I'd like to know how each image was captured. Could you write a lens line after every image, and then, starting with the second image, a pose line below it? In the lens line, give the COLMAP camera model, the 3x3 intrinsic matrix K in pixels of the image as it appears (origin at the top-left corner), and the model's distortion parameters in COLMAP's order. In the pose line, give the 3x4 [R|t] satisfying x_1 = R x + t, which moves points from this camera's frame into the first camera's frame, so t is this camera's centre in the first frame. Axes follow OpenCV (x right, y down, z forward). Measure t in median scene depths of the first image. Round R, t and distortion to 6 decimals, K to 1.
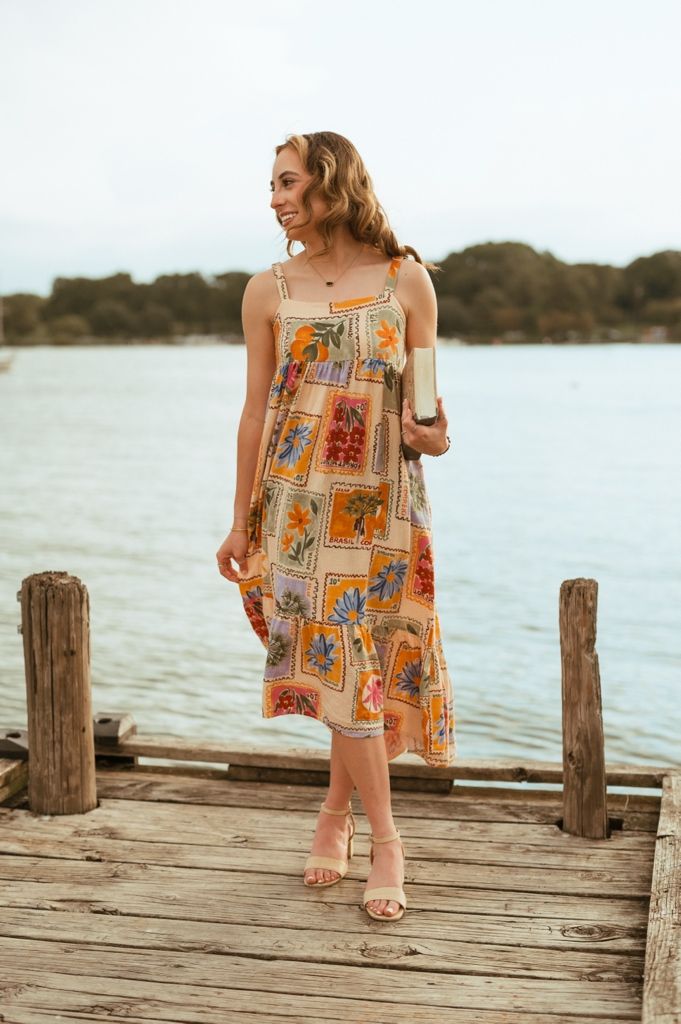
lens RADIAL K [[1566.9, 0, 355.4], [0, 1566.9, 483.9], [0, 0, 1]] dist [-0.009720, 0.013673]
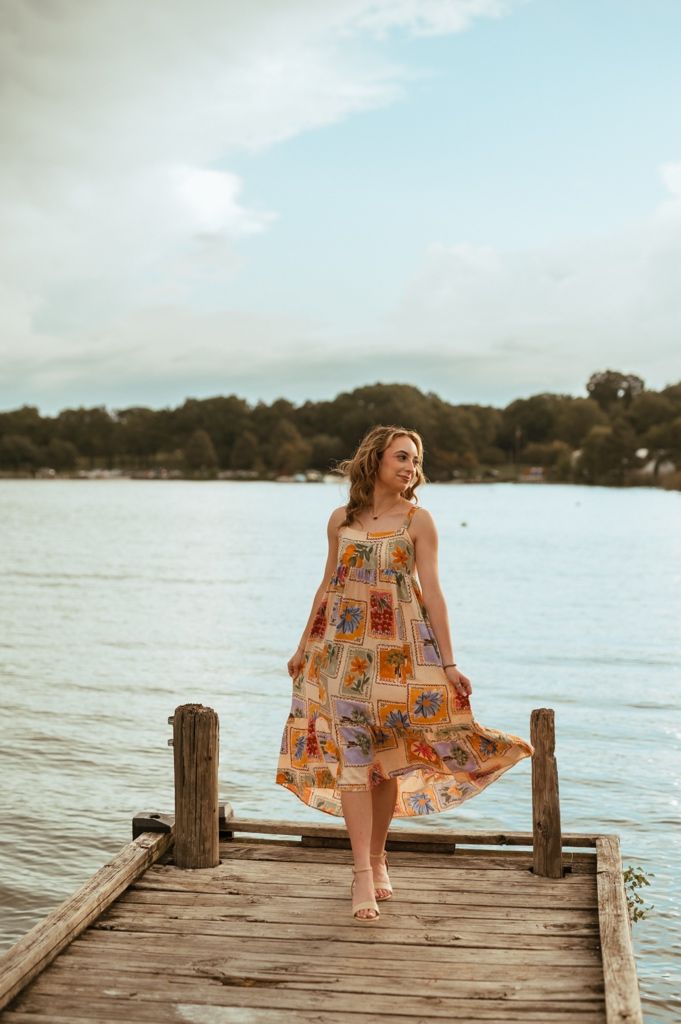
lens RADIAL K [[1566.9, 0, 355.4], [0, 1566.9, 483.9], [0, 0, 1]] dist [-0.009720, 0.013673]
pose [[0.996682, 0.011320, 0.080601, -0.168083], [-0.004921, 0.996850, -0.079162, -0.037366], [-0.081243, 0.078503, 0.993598, -0.537258]]
